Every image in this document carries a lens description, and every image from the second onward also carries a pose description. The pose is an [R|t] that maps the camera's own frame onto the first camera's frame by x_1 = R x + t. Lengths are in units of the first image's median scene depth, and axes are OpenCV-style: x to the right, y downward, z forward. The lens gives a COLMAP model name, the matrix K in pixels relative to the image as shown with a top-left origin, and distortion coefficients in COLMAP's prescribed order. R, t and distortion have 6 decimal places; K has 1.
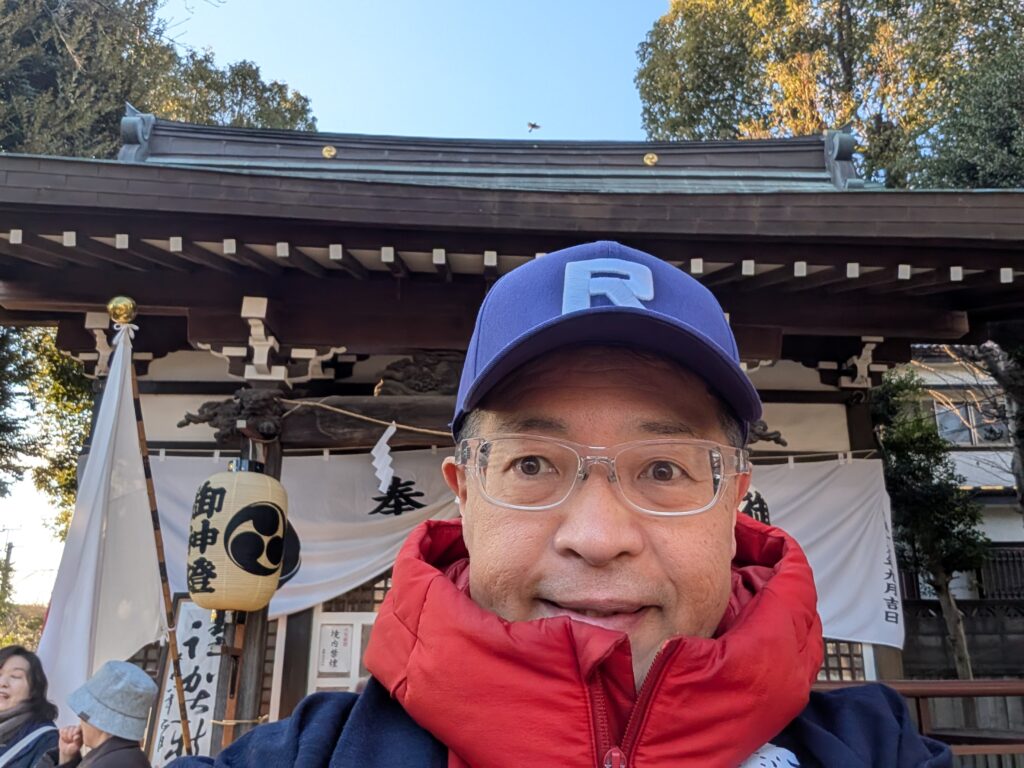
lens RADIAL K [[933.3, 0, 512.3], [0, 933.3, 374.5], [0, 0, 1]] dist [0.181235, -0.313237]
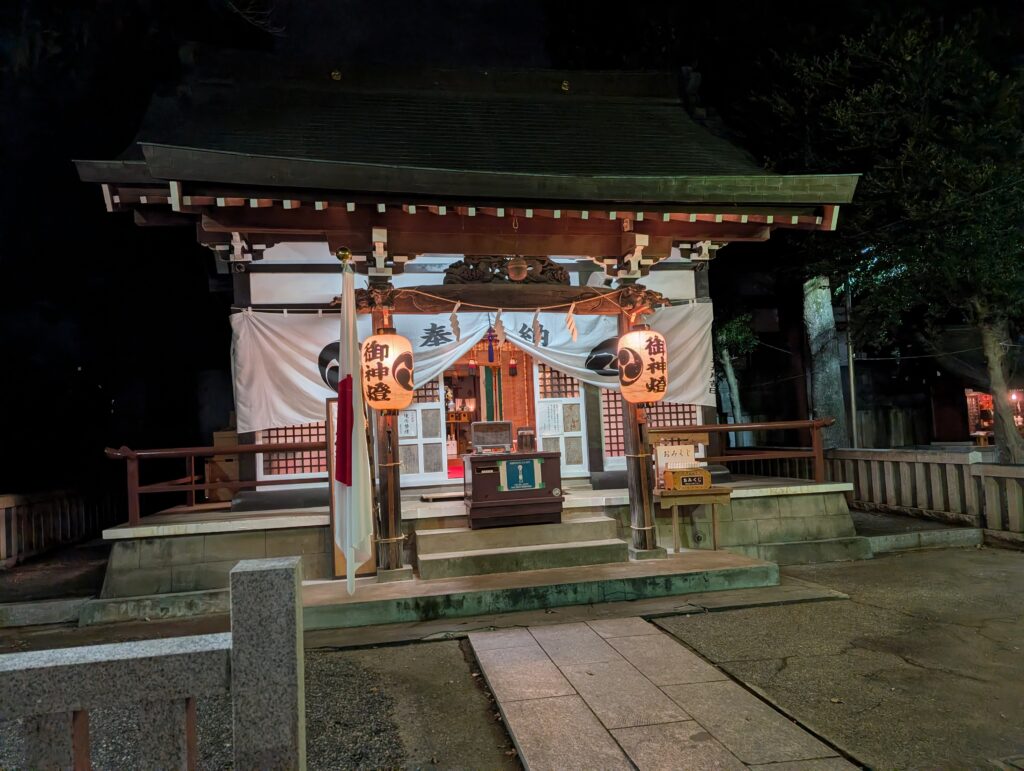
lens RADIAL K [[751.3, 0, 512.0], [0, 751.3, 385.5], [0, 0, 1]] dist [0.244261, -0.345501]
pose [[0.985470, -0.042466, 0.164453, -0.219898], [-0.000179, 0.967980, 0.251029, -0.121636], [-0.169848, -0.247411, 0.953908, -0.323039]]
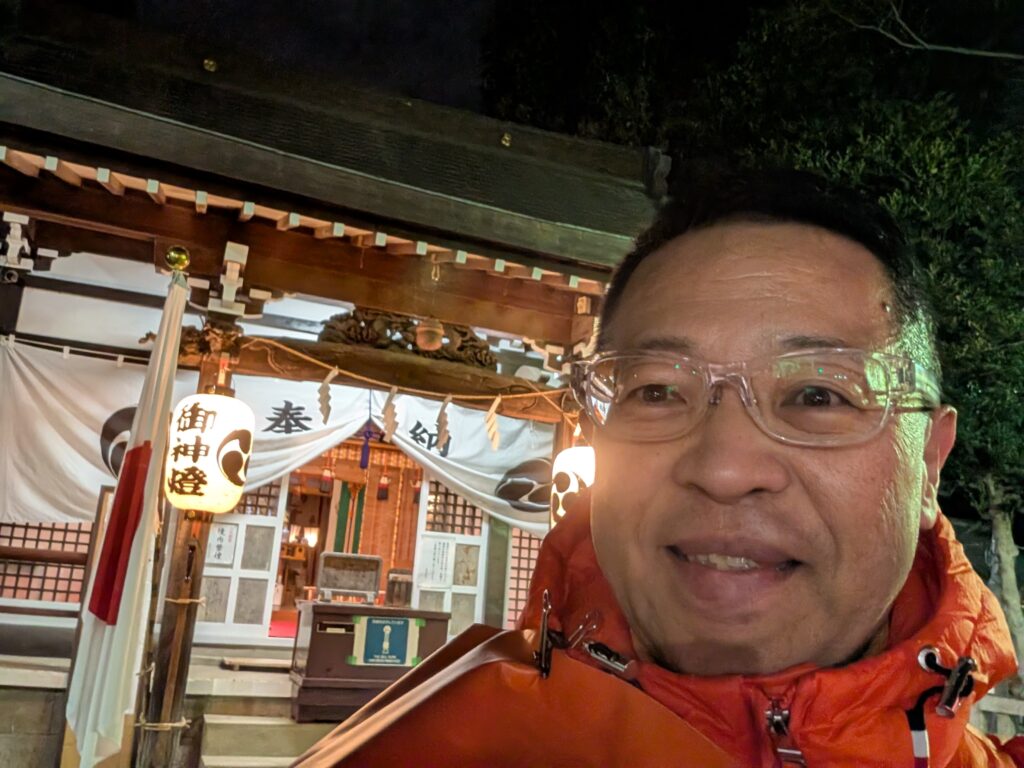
lens RADIAL K [[933.3, 0, 512.3], [0, 933.3, 374.5], [0, 0, 1]] dist [0.181235, -0.313237]
pose [[0.943662, 0.135604, 0.301851, -0.226332], [-0.163864, 0.983979, 0.070236, -0.048951], [-0.287491, -0.115741, 0.950764, -0.163113]]
